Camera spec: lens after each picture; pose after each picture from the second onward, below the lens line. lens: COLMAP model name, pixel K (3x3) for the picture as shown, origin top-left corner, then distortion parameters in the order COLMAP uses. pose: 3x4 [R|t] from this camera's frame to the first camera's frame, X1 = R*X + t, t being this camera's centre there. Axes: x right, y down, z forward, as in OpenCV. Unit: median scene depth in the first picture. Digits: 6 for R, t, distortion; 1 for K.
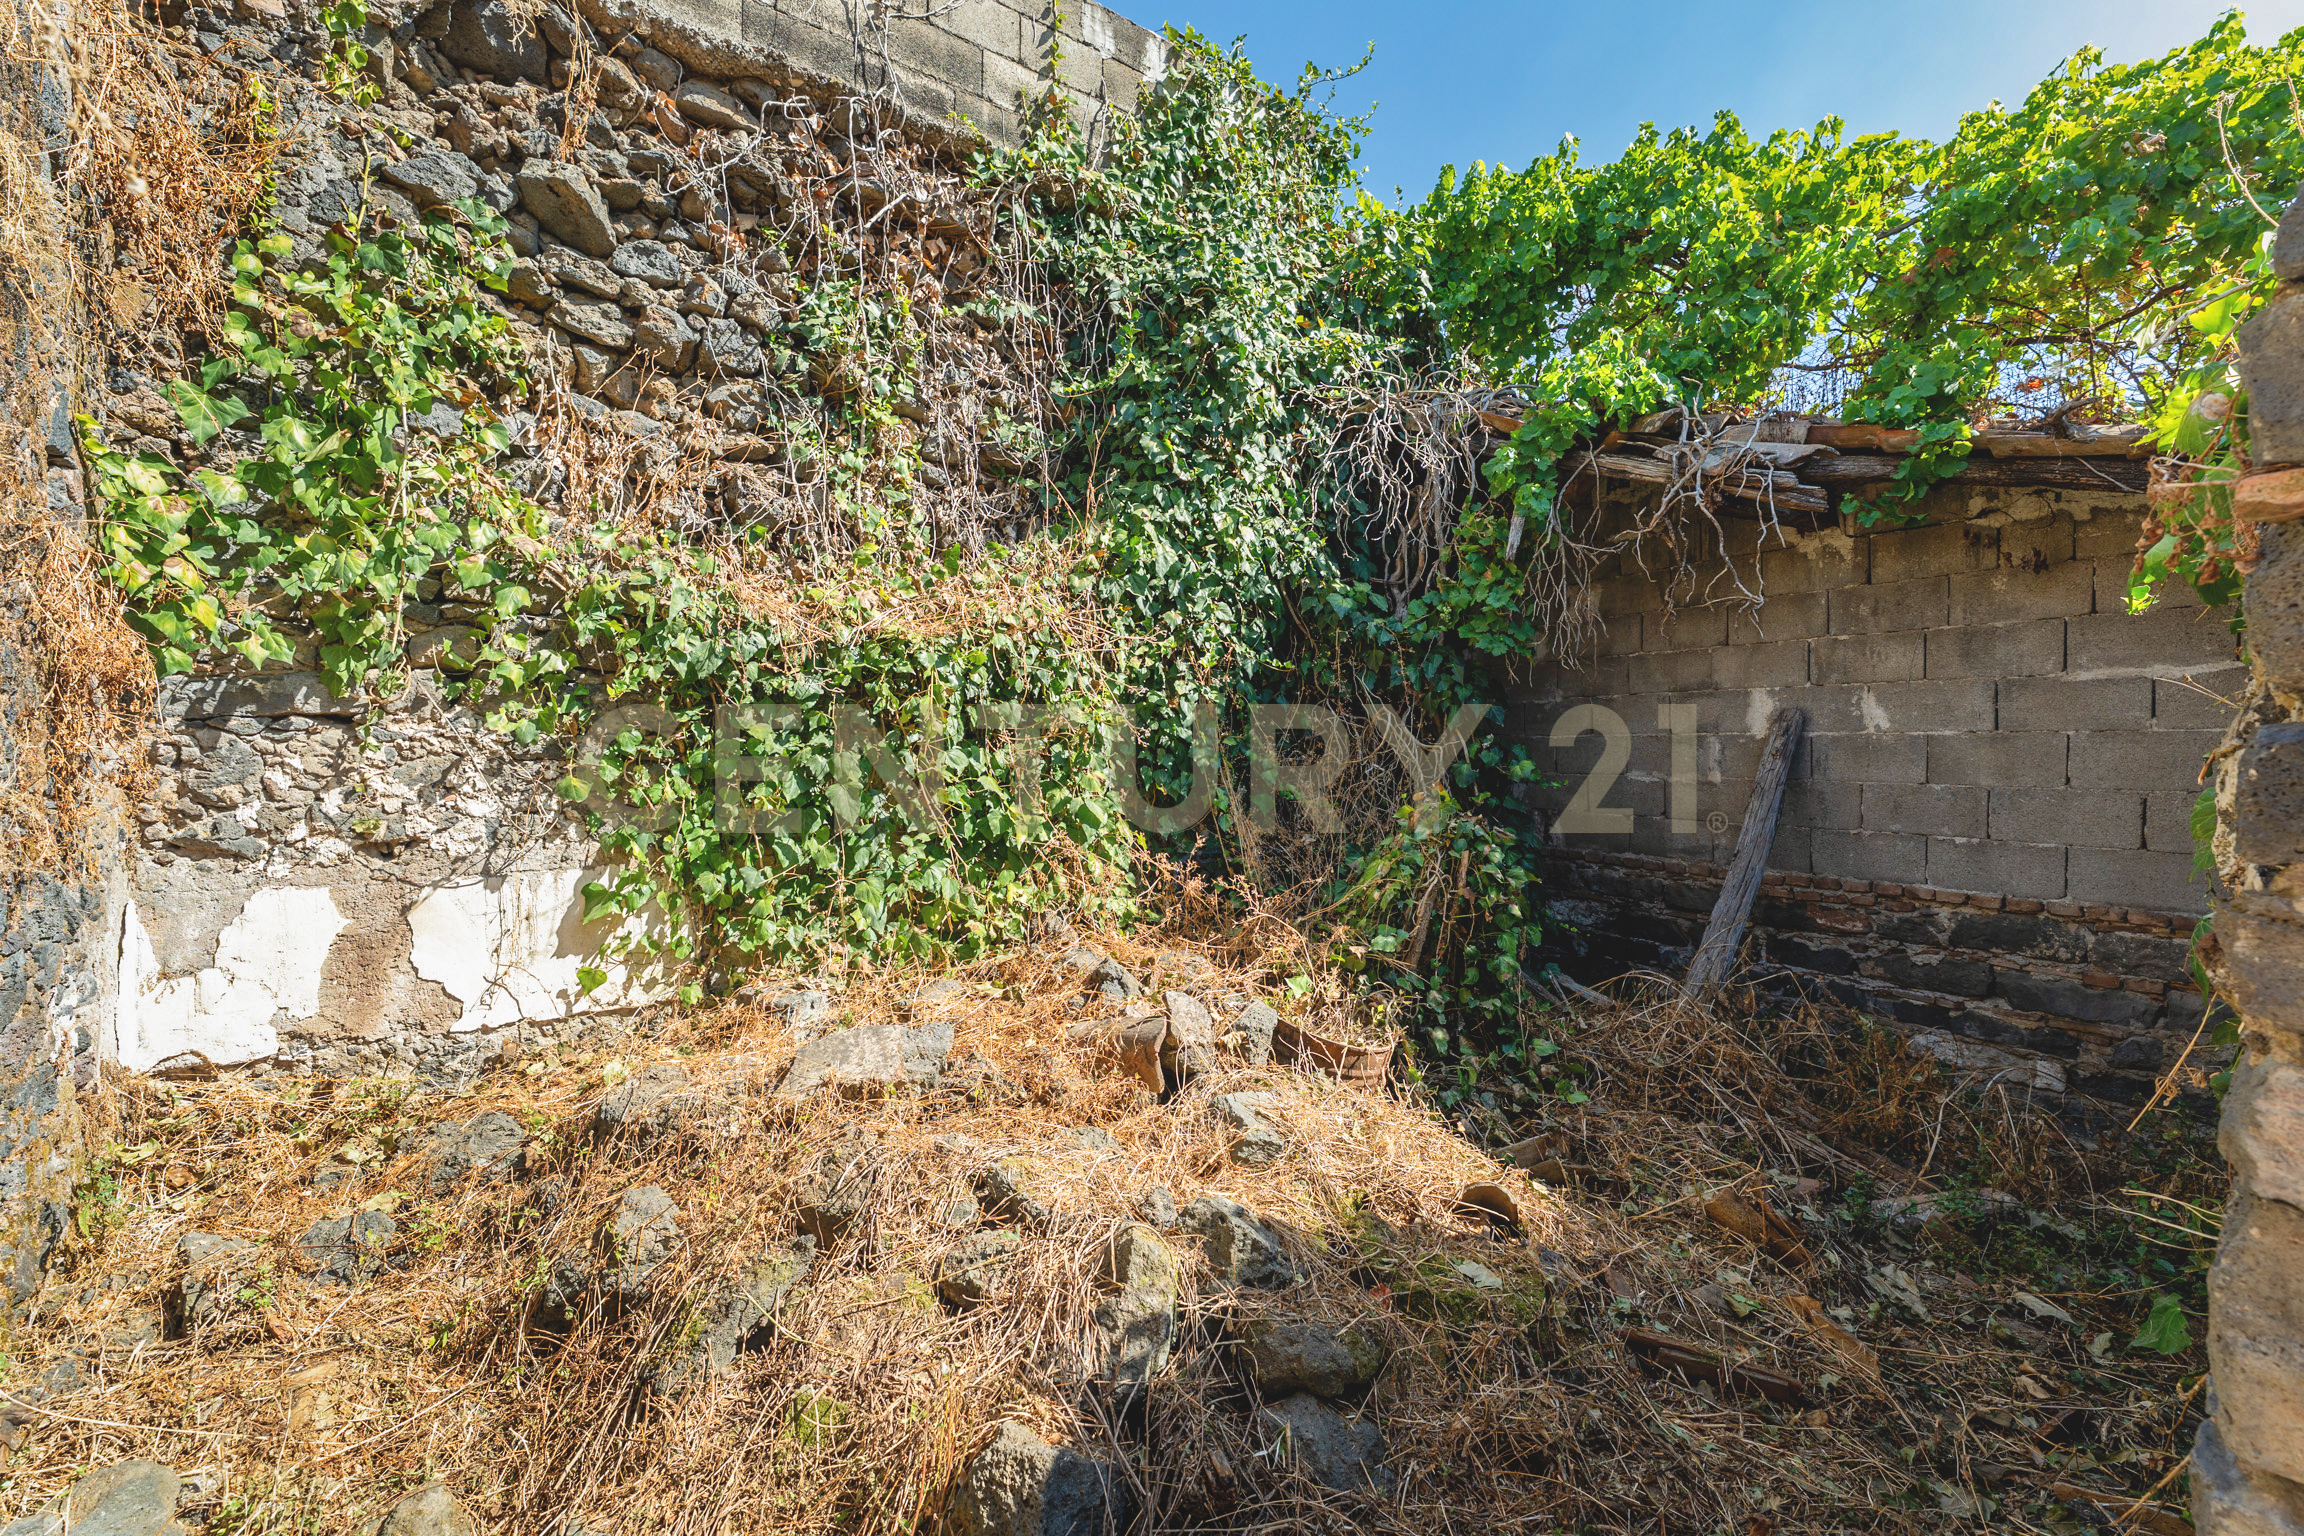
lens RADIAL K [[946.1, 0, 1169.9], [0, 946.1, 757.5], [0, 0, 1]] dist [-0.003244, -0.000203]
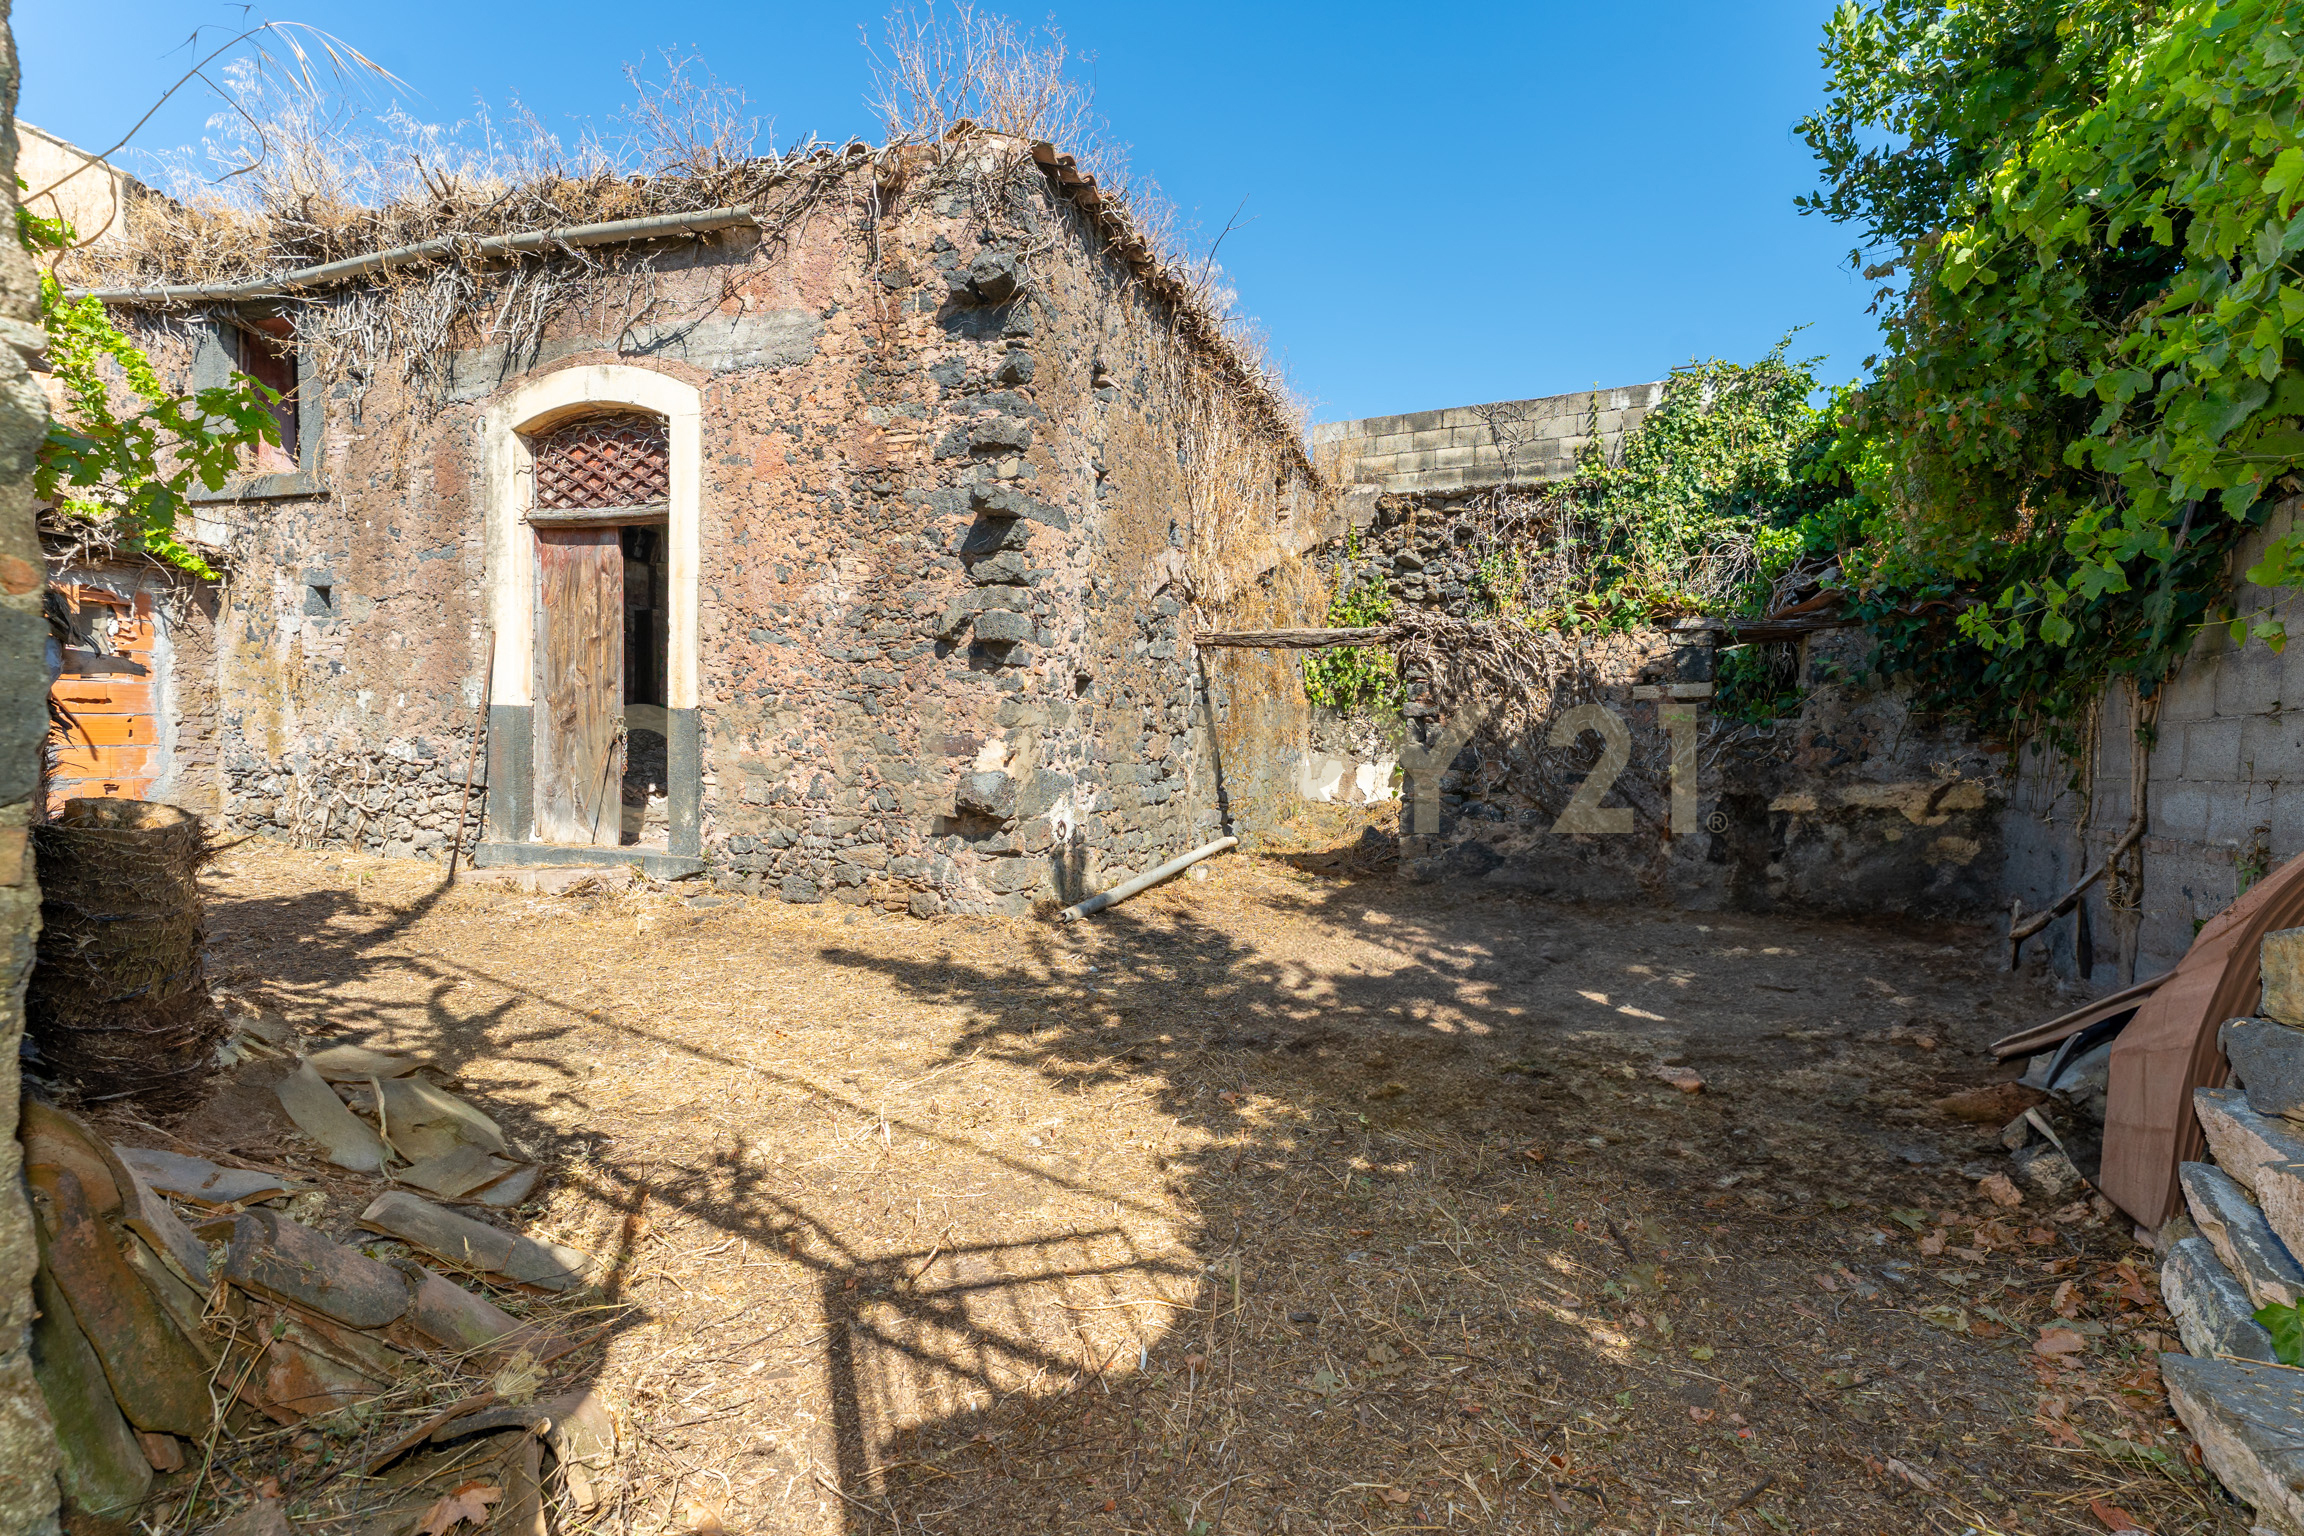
lens RADIAL K [[960.7, 0, 1185.0], [0, 960.7, 797.5], [0, 0, 1]] dist [-0.002682, -0.000022]
pose [[0.491139, 0.053491, -0.869437, 1.939919], [-0.038515, 0.998470, 0.039673, 0.131212], [0.870229, 0.014001, 0.492448, -1.310591]]
